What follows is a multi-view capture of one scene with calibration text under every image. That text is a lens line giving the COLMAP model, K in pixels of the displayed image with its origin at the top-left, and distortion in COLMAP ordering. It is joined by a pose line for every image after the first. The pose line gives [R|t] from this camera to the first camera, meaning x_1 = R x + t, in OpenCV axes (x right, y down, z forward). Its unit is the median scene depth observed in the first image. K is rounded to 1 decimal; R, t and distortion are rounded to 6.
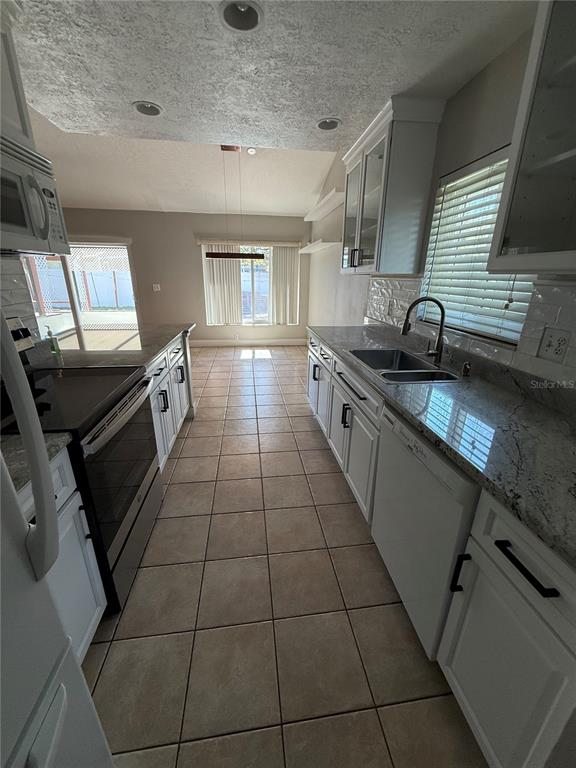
lens RADIAL K [[306.5, 0, 288.0], [0, 306.5, 382.8], [0, 0, 1]] dist [0.000831, -0.000153]
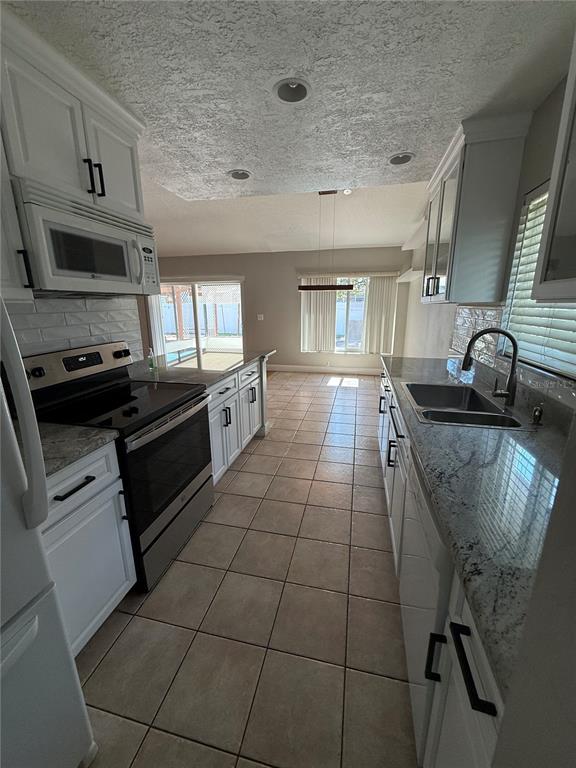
lens RADIAL K [[306.5, 0, 287.9], [0, 306.5, 382.7], [0, 0, 1]] dist [0.000831, -0.000153]
pose [[0.936704, 0.068890, -0.343277, 0.225970], [-0.098888, 0.992588, -0.070641, -0.009284], [0.335866, 0.100115, 0.936574, 0.009077]]
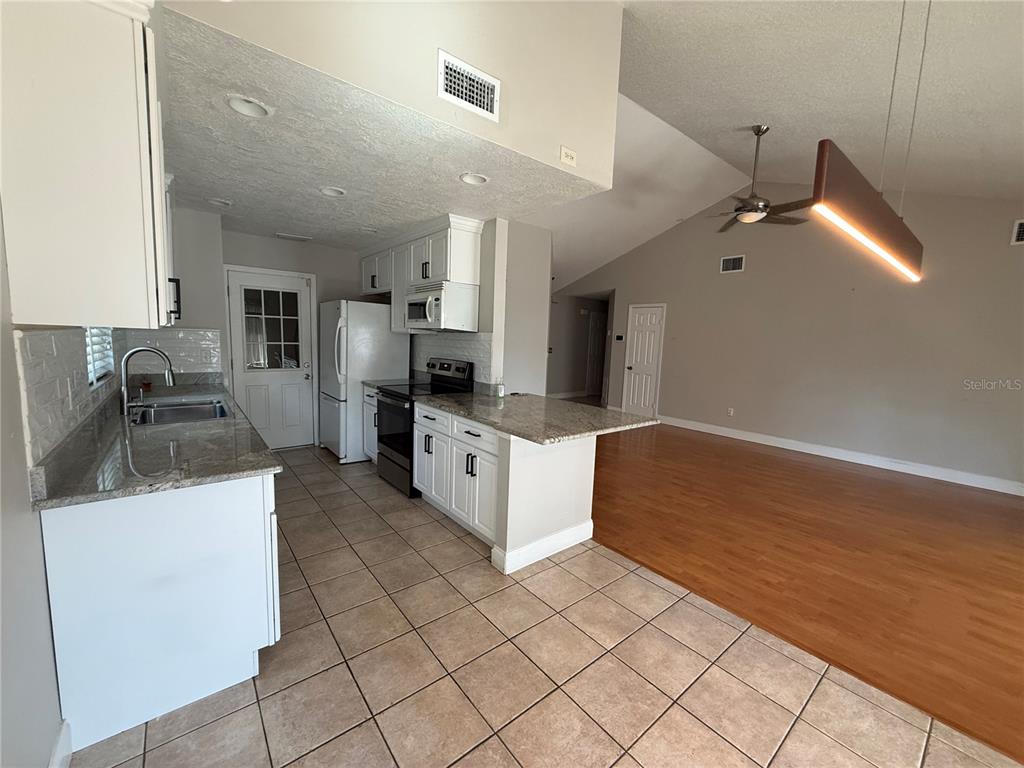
lens RADIAL K [[408.6, 0, 512.7], [0, 408.6, 385.0], [0, 0, 1]] dist [0.000831, -0.000153]
pose [[-0.851510, 0.023629, -0.523806, 0.144524], [-0.212442, 0.897769, 0.385849, -0.965702], [0.479374, 0.439833, -0.759439, 2.695080]]
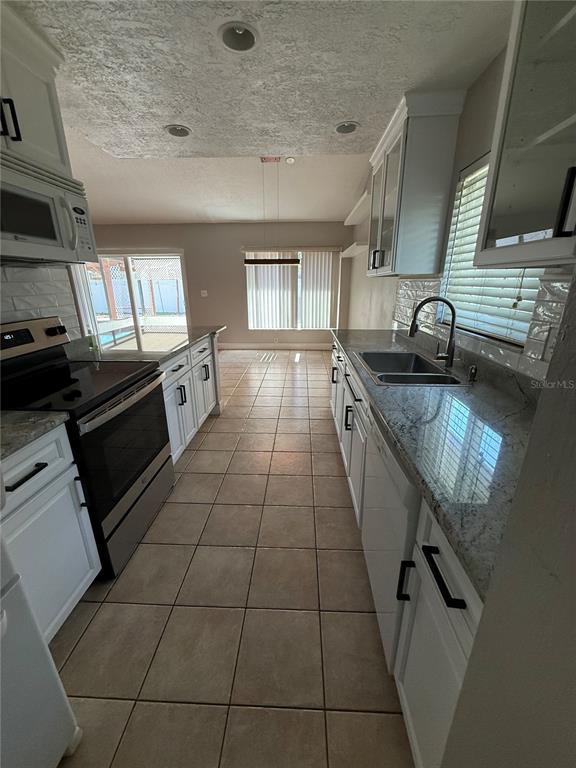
lens RADIAL K [[306.5, 0, 287.8], [0, 306.5, 382.7], [0, 0, 1]] dist [0.000831, -0.000153]
pose [[0.984478, 0.038711, -0.171187, 0.182742], [-0.041940, 0.999003, -0.015285, 0.019704], [0.170425, 0.022228, 0.985120, -0.006585]]
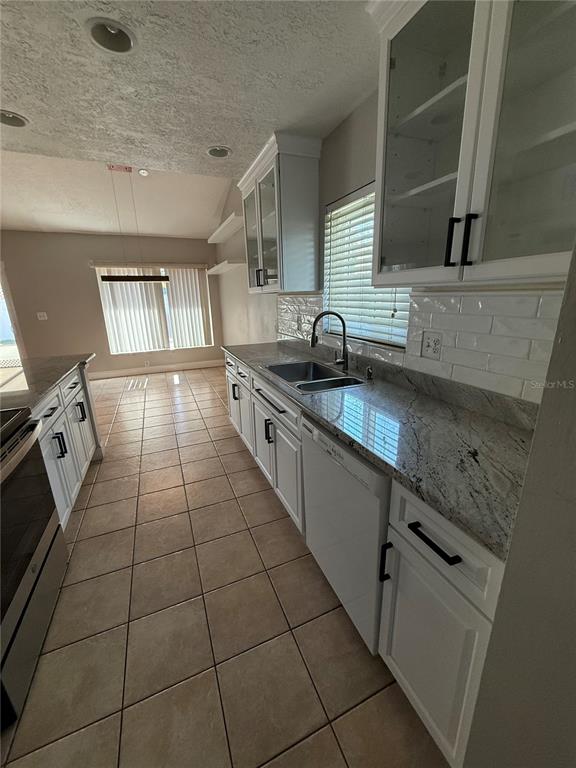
lens RADIAL K [[306.5, 0, 288.3], [0, 306.5, 382.7], [0, 0, 1]] dist [0.000831, -0.000153]
pose [[0.962355, -0.107790, 0.249508, 0.018588], [0.122563, 0.991467, -0.044404, 0.002901], [-0.242592, 0.073313, 0.967354, 0.000928]]
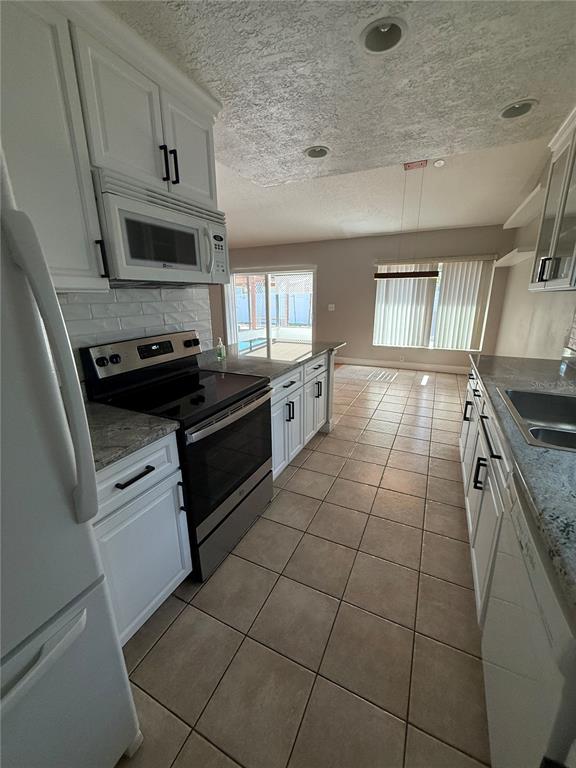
lens RADIAL K [[306.5, 0, 288.2], [0, 306.5, 382.6], [0, 0, 1]] dist [0.000831, -0.000153]
pose [[0.834596, 0.130396, -0.535207, 0.192380], [-0.162269, 0.986665, -0.012652, -0.032911], [0.526421, 0.097407, 0.844626, 0.087838]]
